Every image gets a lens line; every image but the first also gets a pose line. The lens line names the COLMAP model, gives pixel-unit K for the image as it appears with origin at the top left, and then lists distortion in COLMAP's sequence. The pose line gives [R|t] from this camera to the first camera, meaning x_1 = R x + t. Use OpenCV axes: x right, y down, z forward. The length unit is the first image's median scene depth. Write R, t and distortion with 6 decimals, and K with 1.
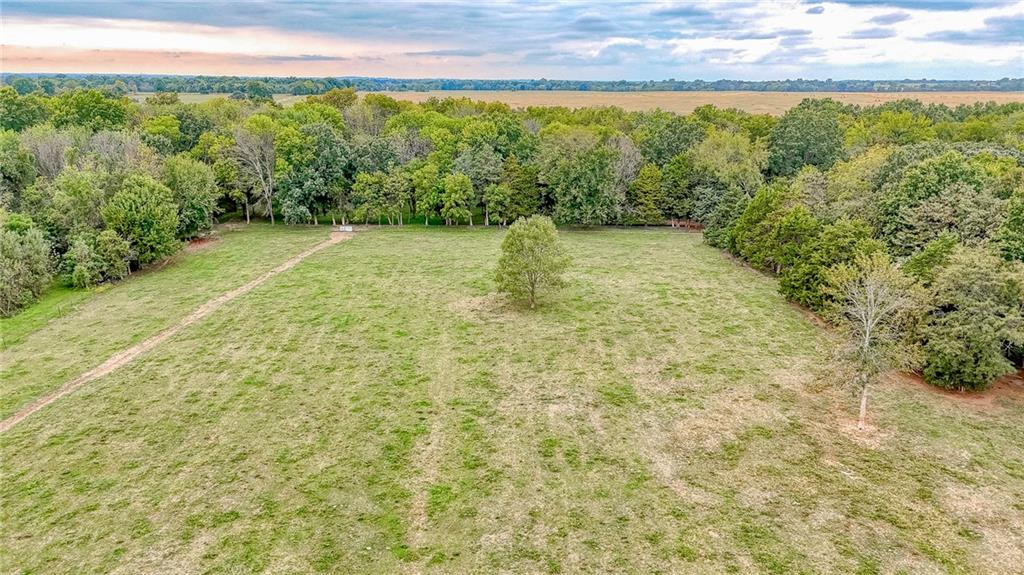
lens RADIAL K [[750.7, 0, 509.5], [0, 750.7, 288.8], [0, 0, 1]] dist [0.076667, -0.069514]
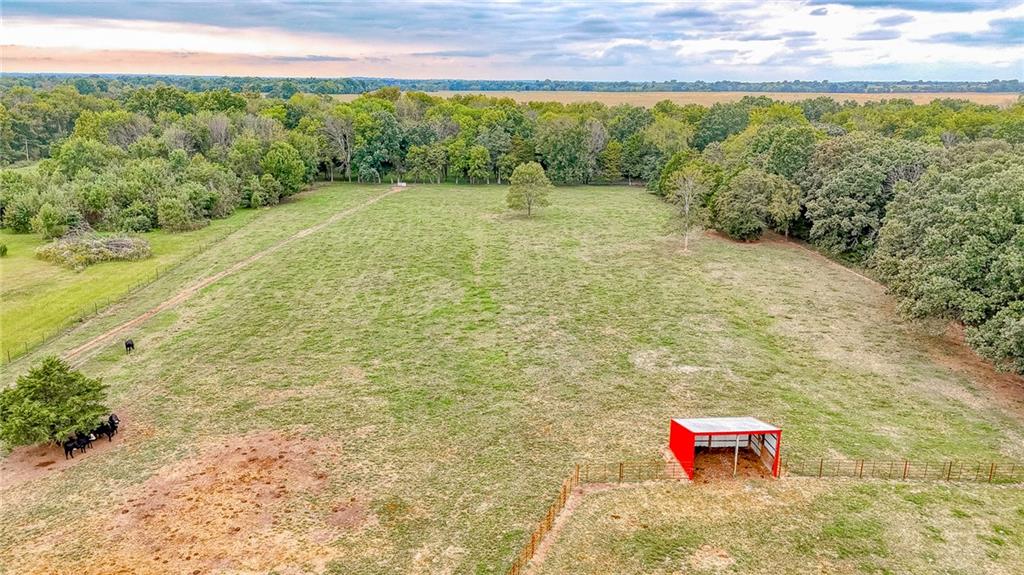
lens RADIAL K [[750.7, 0, 509.5], [0, 750.7, 288.8], [0, 0, 1]] dist [0.076667, -0.069514]
pose [[0.999976, 0.003557, -0.005950, -0.001584], [-0.003562, 0.999993, -0.000811, 0.114924], [0.005948, 0.000832, 0.999982, -0.418821]]
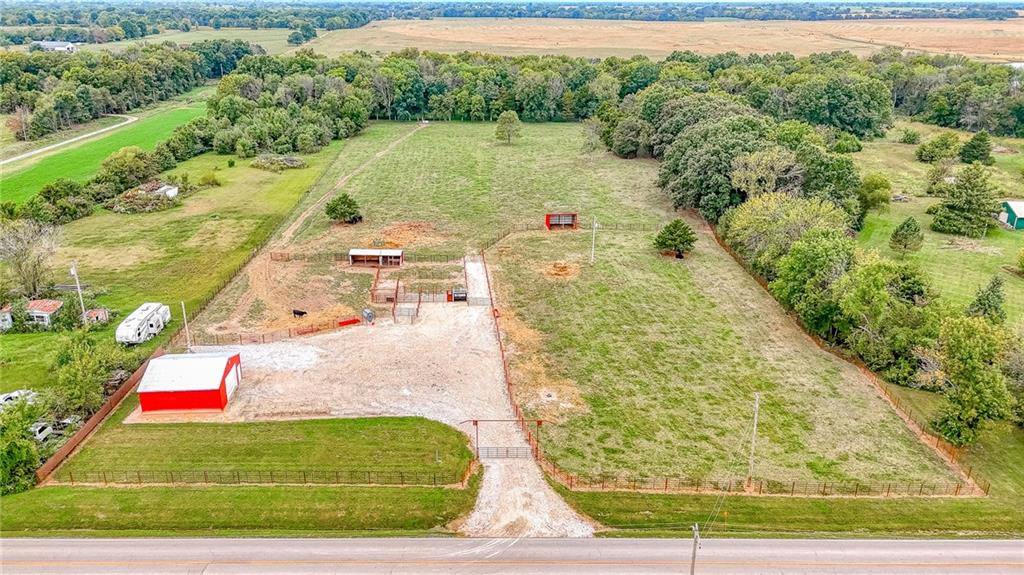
lens RADIAL K [[750.7, 0, 509.5], [0, 750.7, 288.8], [0, 0, 1]] dist [0.076667, -0.069514]
pose [[0.999999, -0.001221, 0.000683, 0.018606], [0.001149, 0.995297, 0.096867, 0.176536], [-0.000799, -0.096866, 0.995297, -1.124964]]
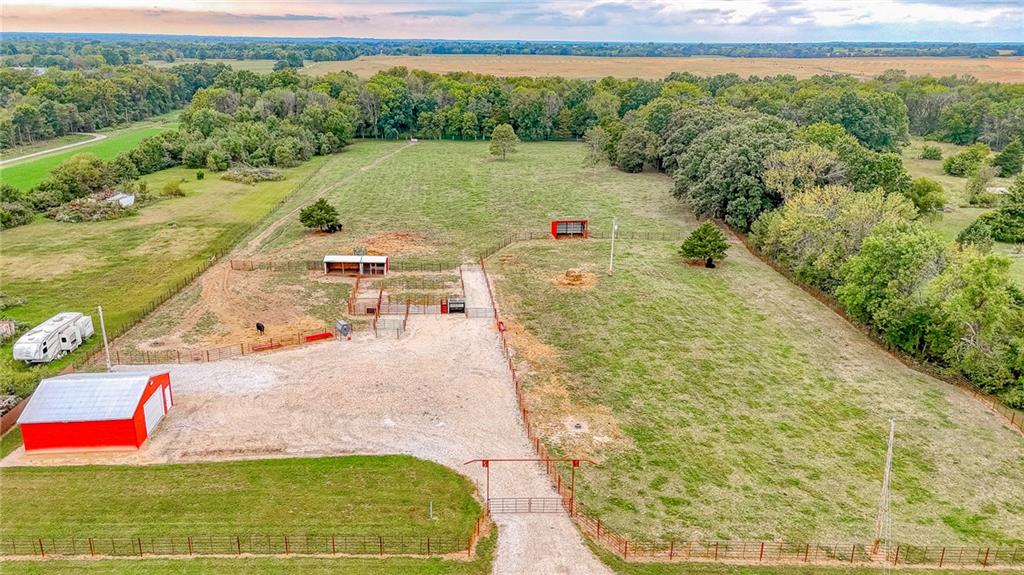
lens RADIAL K [[750.7, 0, 509.5], [0, 750.7, 288.8], [0, 0, 1]] dist [0.076667, -0.069514]
pose [[0.999851, -0.002634, 0.017057, 0.002511], [0.001816, 0.998854, 0.047821, 0.212161], [-0.017163, -0.047783, 0.998710, -0.995645]]
